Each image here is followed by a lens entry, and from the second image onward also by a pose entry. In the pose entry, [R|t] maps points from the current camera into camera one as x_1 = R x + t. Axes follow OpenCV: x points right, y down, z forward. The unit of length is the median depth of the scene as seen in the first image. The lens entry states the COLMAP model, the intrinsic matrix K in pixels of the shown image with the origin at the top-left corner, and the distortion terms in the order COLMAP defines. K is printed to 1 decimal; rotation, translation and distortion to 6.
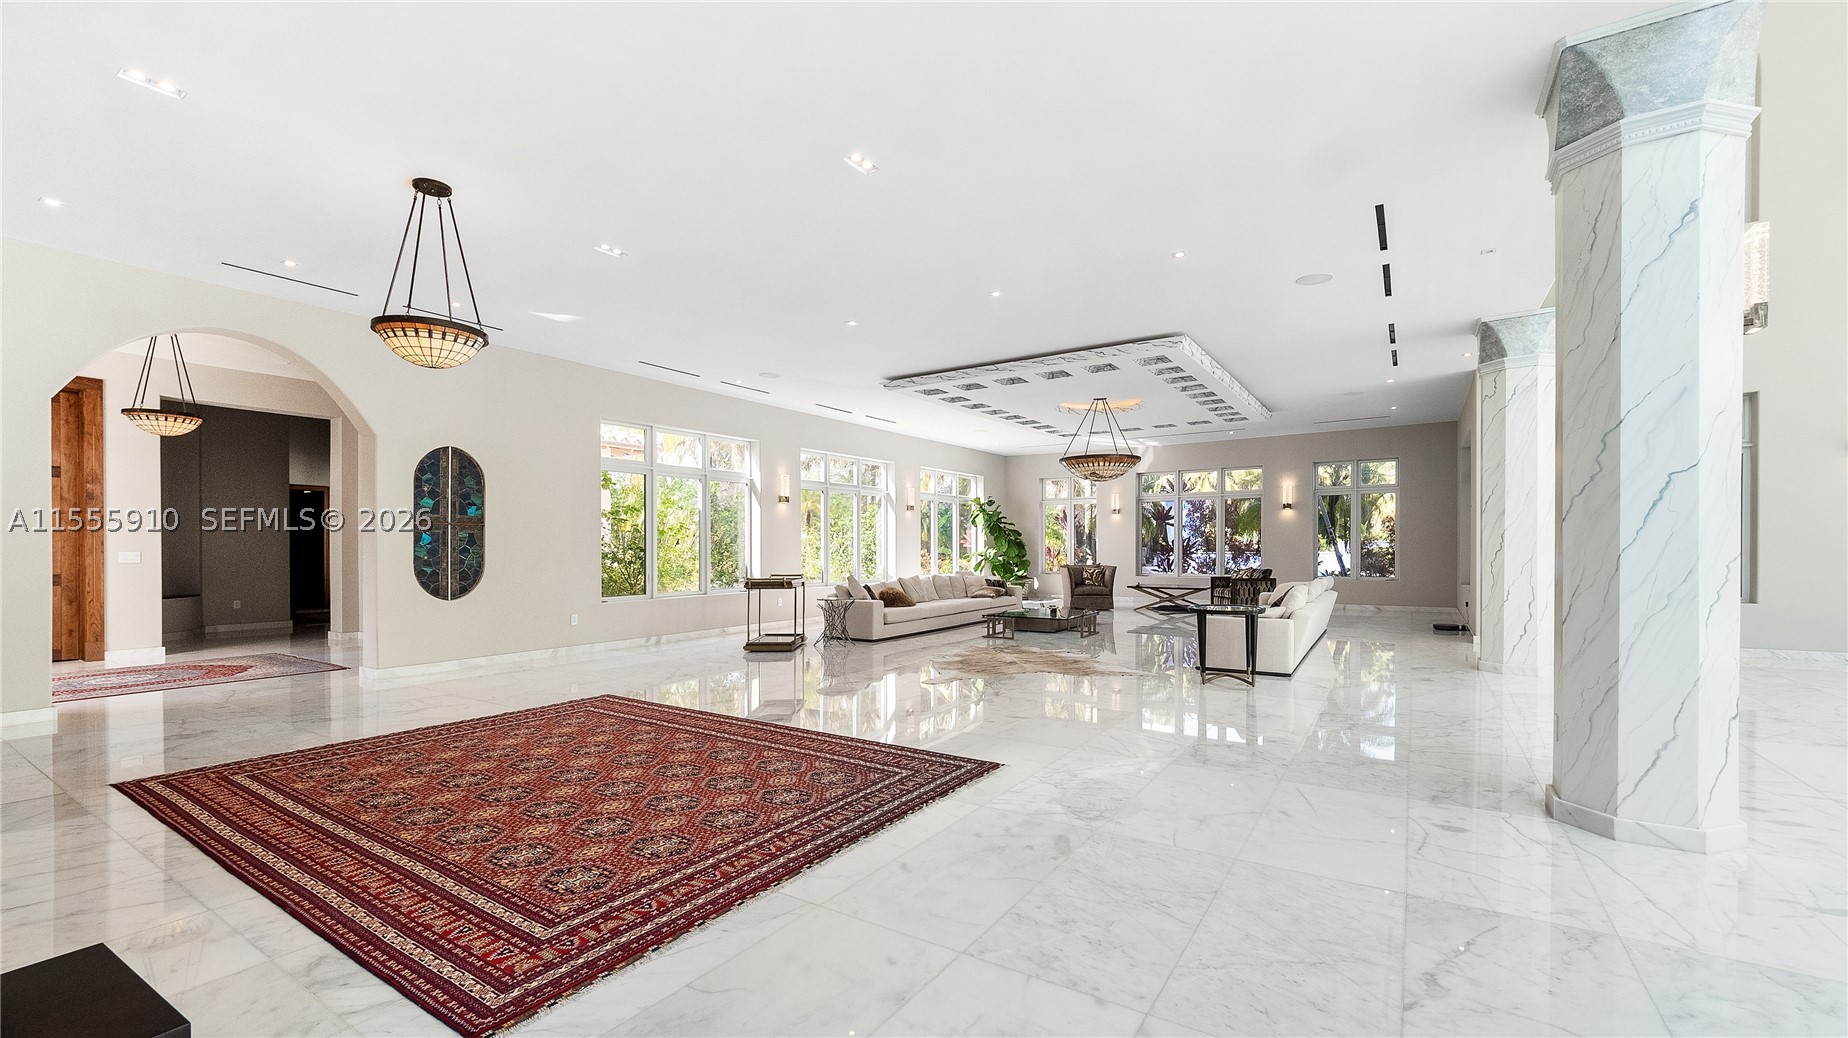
lens RADIAL K [[740.7, 0, 933.9], [0, 740.7, 542.6], [0, 0, 1]] dist [-0.009271, -0.000614]
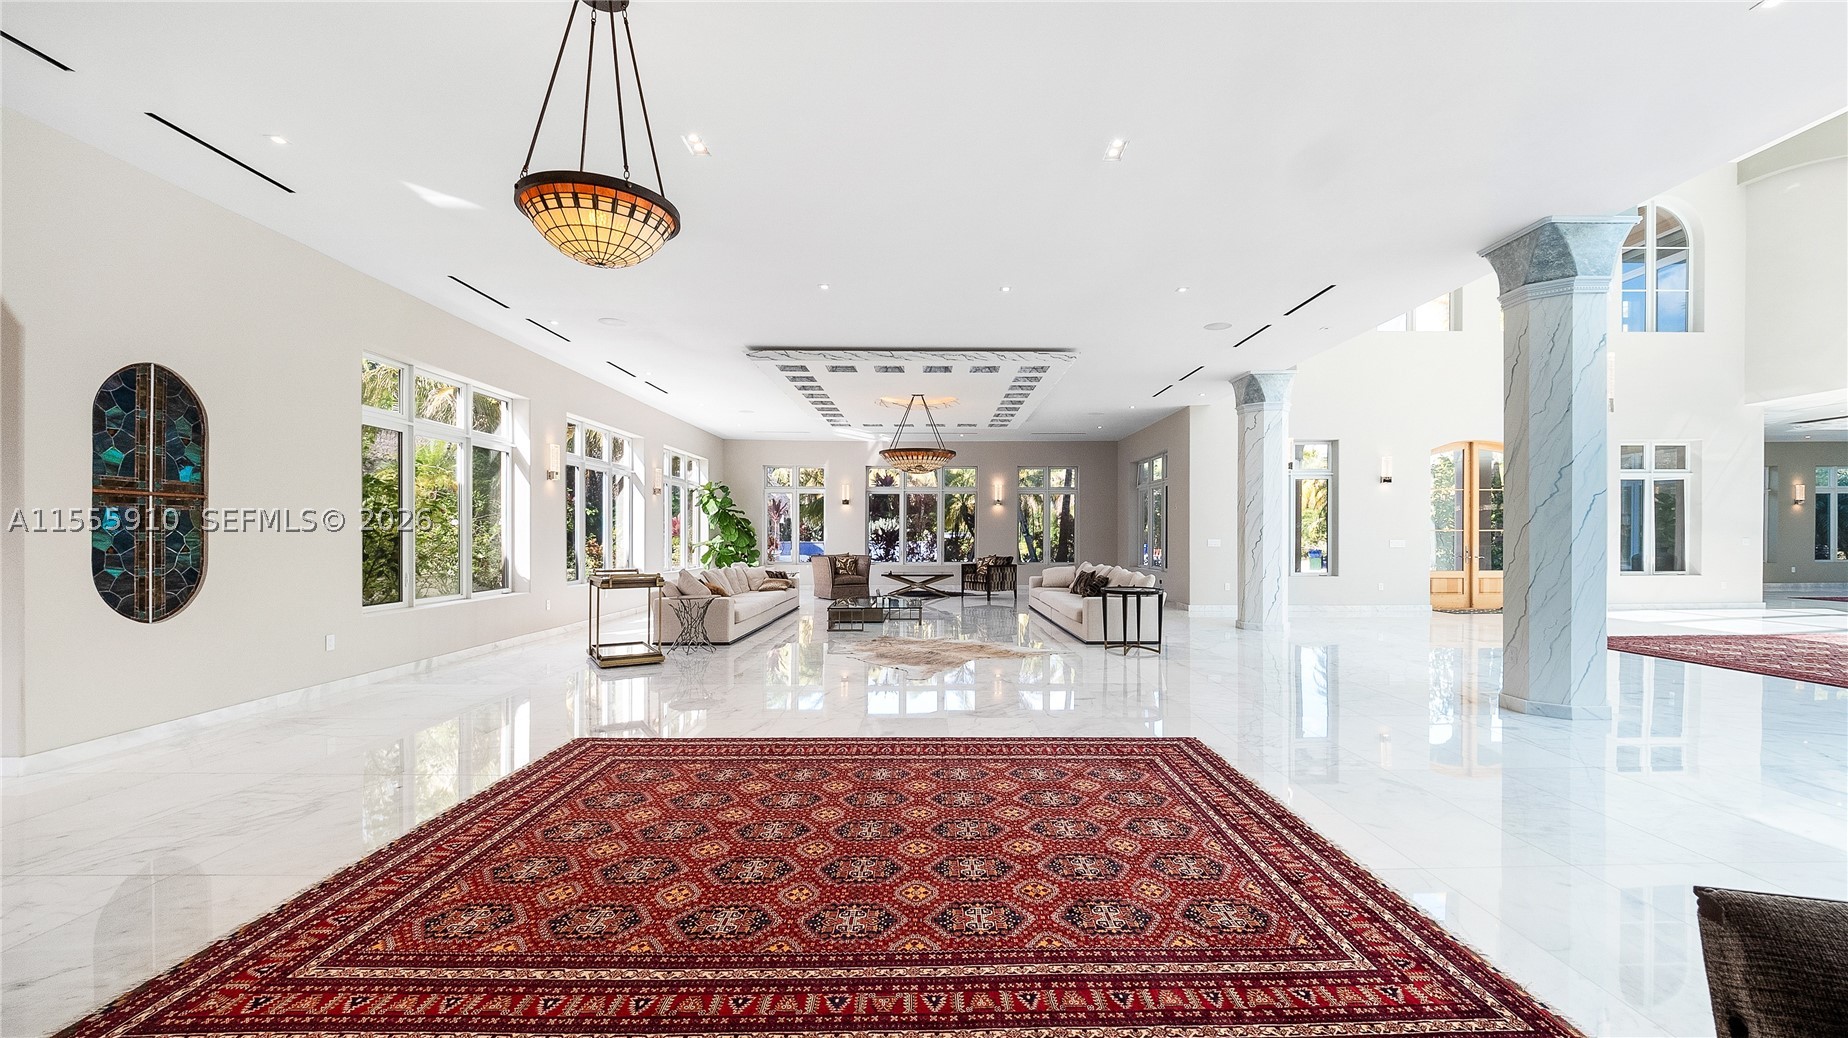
lens RADIAL K [[740.7, 0, 930.5], [0, 740.7, 532.9], [0, 0, 1]] dist [-0.009271, -0.000614]
pose [[0.835038, 0.007119, 0.550146, -0.470309], [-0.007301, 0.999972, -0.001858, 0.002227], [-0.550143, -0.002465, 0.835067, 0.173125]]
